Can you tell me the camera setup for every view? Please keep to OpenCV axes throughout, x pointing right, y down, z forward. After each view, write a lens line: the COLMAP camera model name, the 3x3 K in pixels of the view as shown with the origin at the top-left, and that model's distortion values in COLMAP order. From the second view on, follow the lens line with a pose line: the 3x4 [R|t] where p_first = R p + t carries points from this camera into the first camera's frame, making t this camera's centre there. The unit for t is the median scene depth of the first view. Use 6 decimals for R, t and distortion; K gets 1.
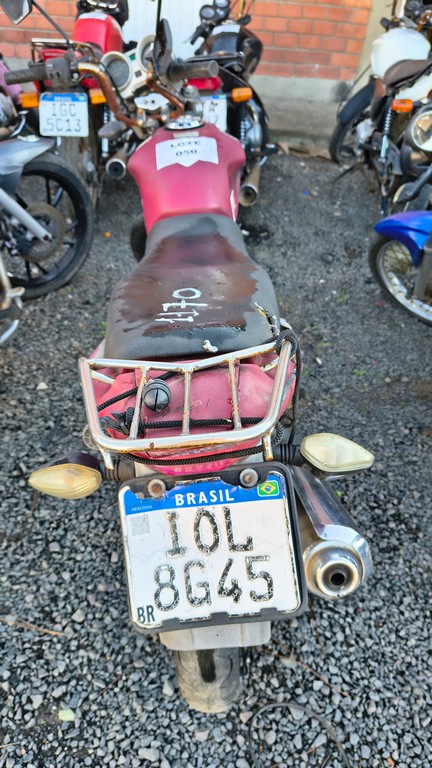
lens RADIAL K [[550.3, 0, 216.0], [0, 550.3, 384.0], [0, 0, 1]] dist [0.037503, -0.040197]
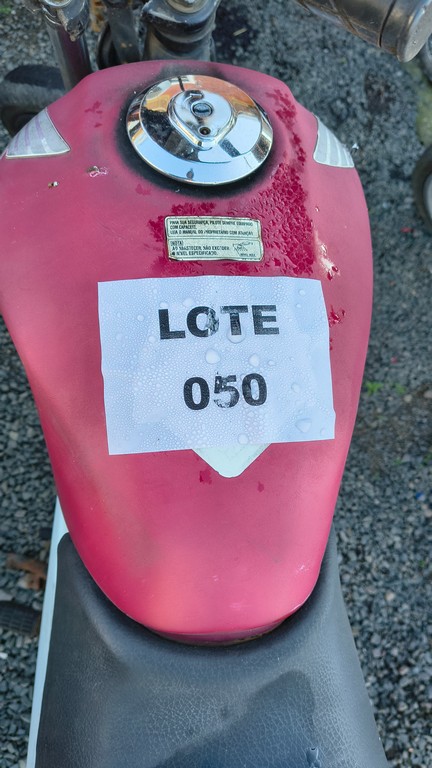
lens RADIAL K [[550.3, 0, 216.0], [0, 550.3, 384.0], [0, 0, 1]] dist [0.037503, -0.040197]
pose [[0.978177, 0.037332, 0.204391, -0.058009], [-0.131424, 0.873098, 0.469498, -0.286127], [-0.160926, -0.486114, 0.858951, 0.418658]]
